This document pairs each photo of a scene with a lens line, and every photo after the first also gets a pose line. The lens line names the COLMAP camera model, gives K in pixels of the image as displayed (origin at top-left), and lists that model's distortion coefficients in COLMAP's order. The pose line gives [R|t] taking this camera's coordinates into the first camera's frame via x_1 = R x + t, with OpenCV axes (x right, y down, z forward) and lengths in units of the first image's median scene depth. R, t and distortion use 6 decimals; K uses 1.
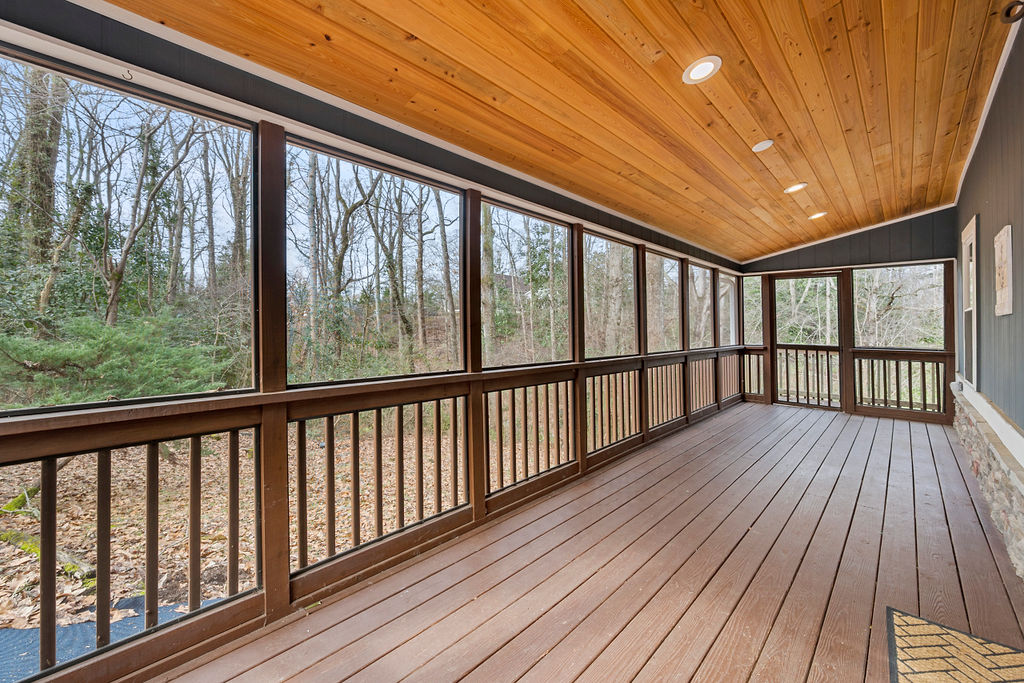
lens RADIAL K [[405.5, 0, 513.5], [0, 405.5, 325.5], [0, 0, 1]] dist [0.000432, -0.000126]
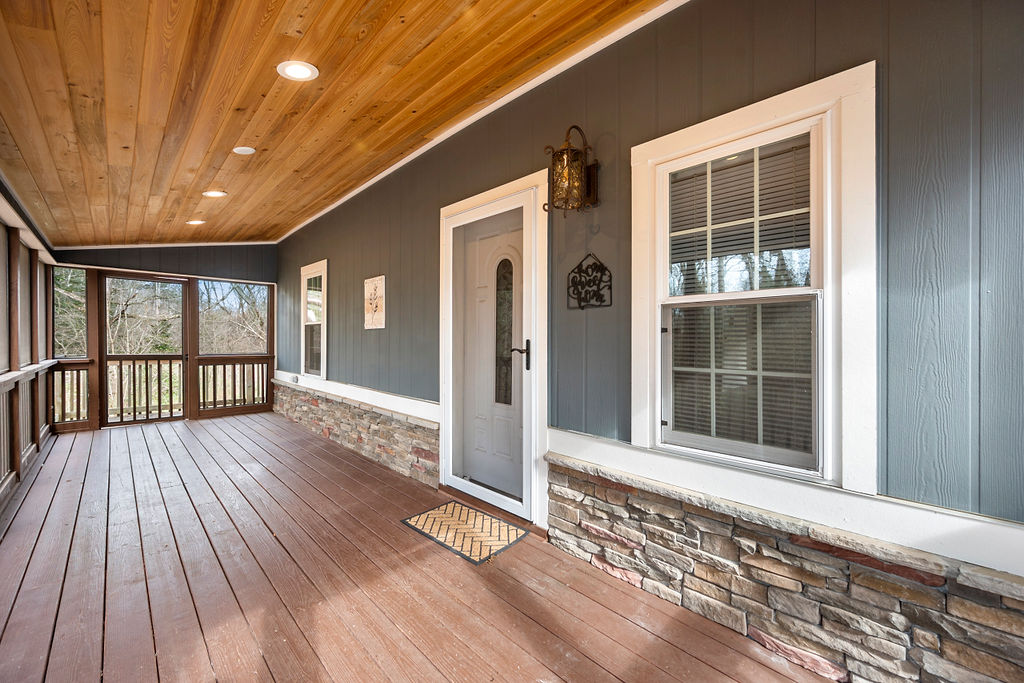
lens RADIAL K [[405.5, 0, 512.2], [0, 405.5, 339.1], [0, 0, 1]] dist [0.000432, -0.000126]
pose [[0.022874, -0.003914, 0.999731, -0.178721], [-0.011098, 0.999930, 0.004169, 0.000142], [-0.999677, -0.011190, 0.022829, 0.168468]]
